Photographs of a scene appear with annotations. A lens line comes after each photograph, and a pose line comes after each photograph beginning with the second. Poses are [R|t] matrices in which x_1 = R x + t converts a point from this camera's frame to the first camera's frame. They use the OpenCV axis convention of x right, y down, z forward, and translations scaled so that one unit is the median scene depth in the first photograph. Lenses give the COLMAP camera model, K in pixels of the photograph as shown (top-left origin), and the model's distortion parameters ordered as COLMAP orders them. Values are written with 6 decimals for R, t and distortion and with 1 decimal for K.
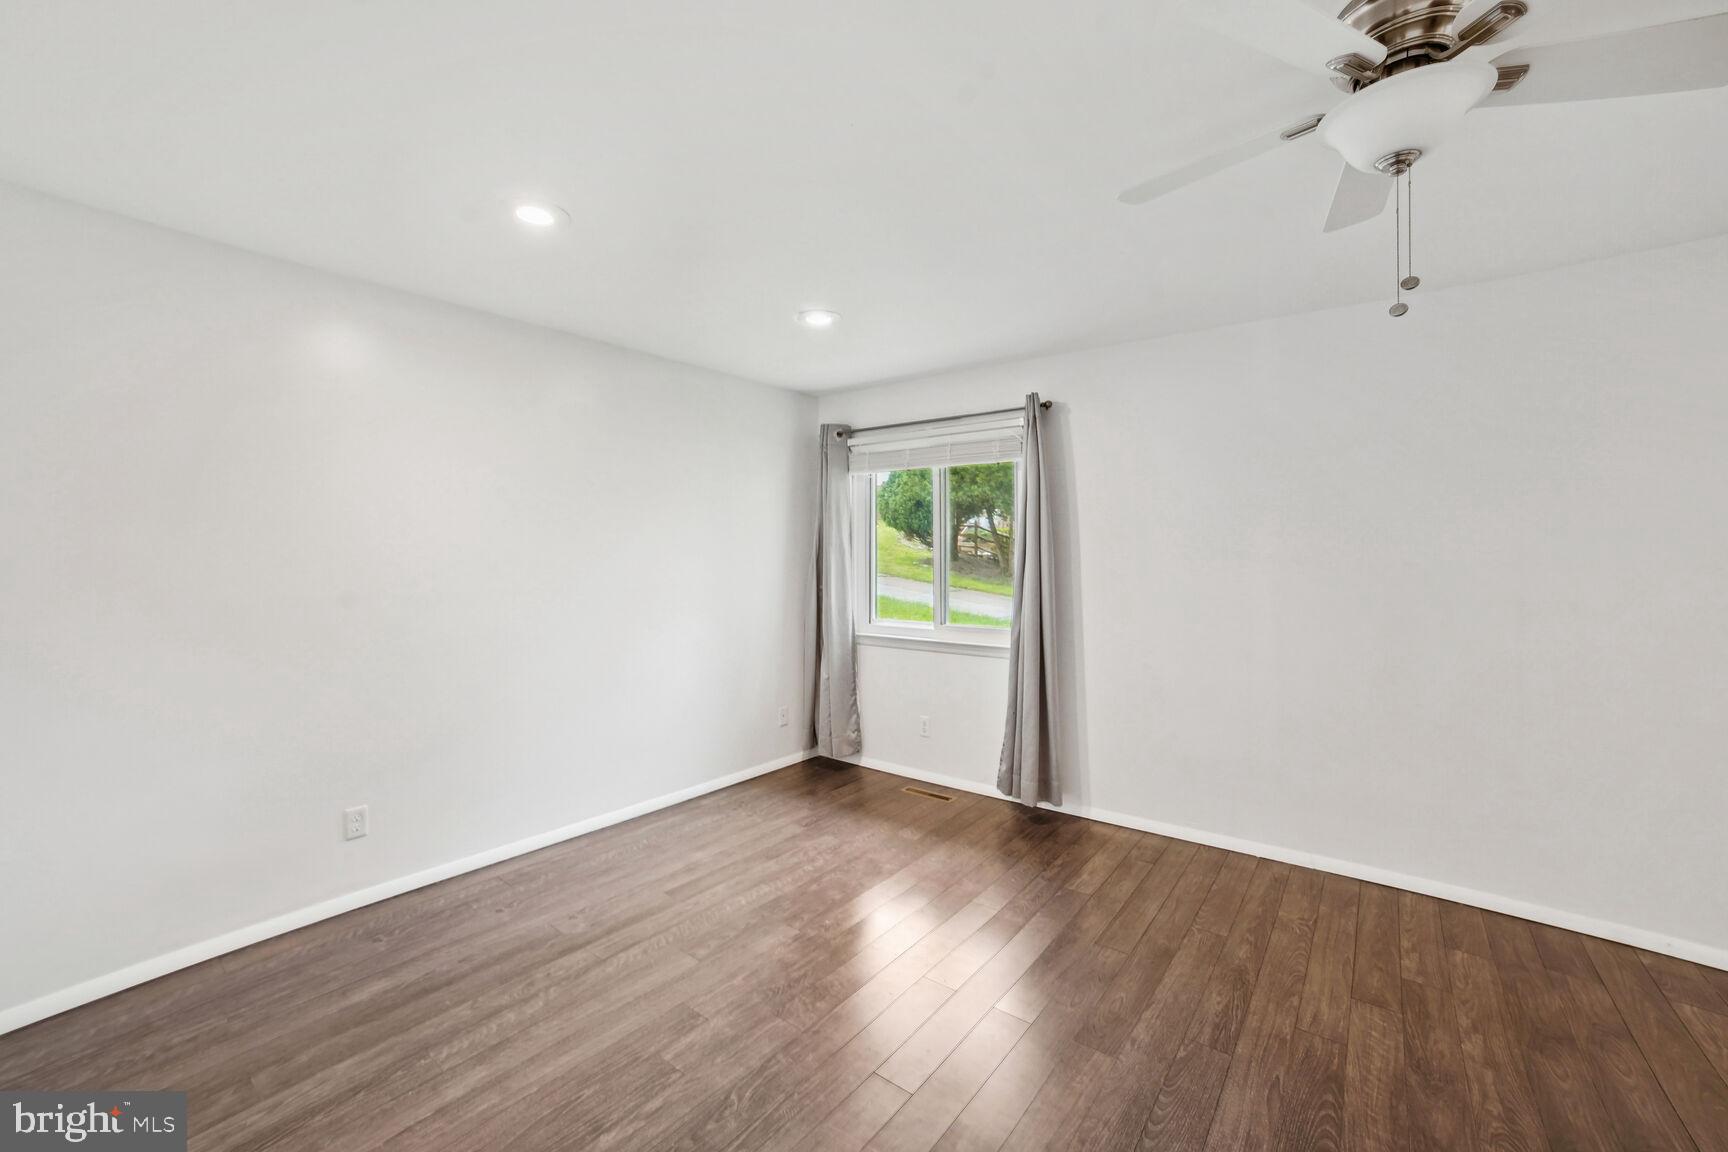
lens RADIAL K [[702.4, 0, 867.1], [0, 702.4, 560.3], [0, 0, 1]] dist [-0.027975, 0.000674]
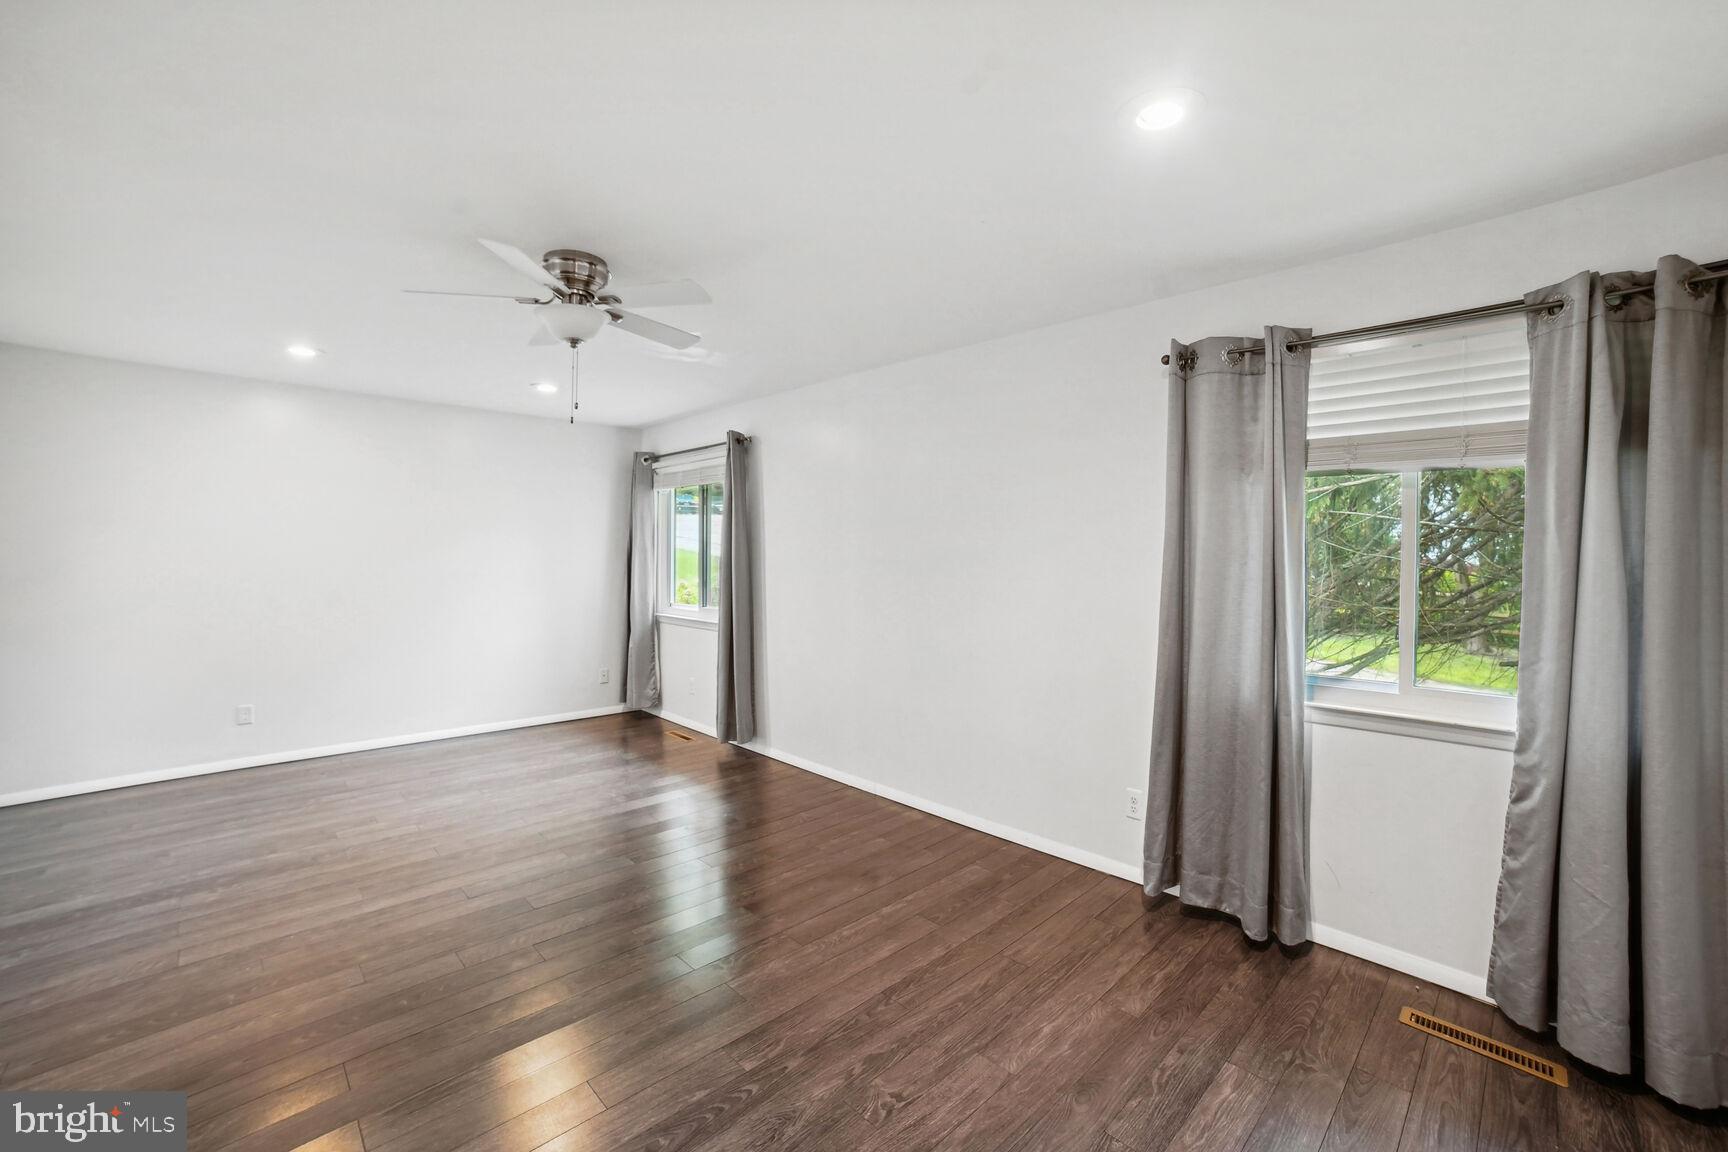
lens RADIAL K [[702.4, 0, 827.5], [0, 702.4, 562.0], [0, 0, 1]] dist [-0.027975, 0.000674]
pose [[0.986749, 0.007970, -0.162056, 0.502358], [-0.007869, 0.999968, 0.001269, 0.004274], [0.162061, 0.000023, 0.986781, -0.218552]]
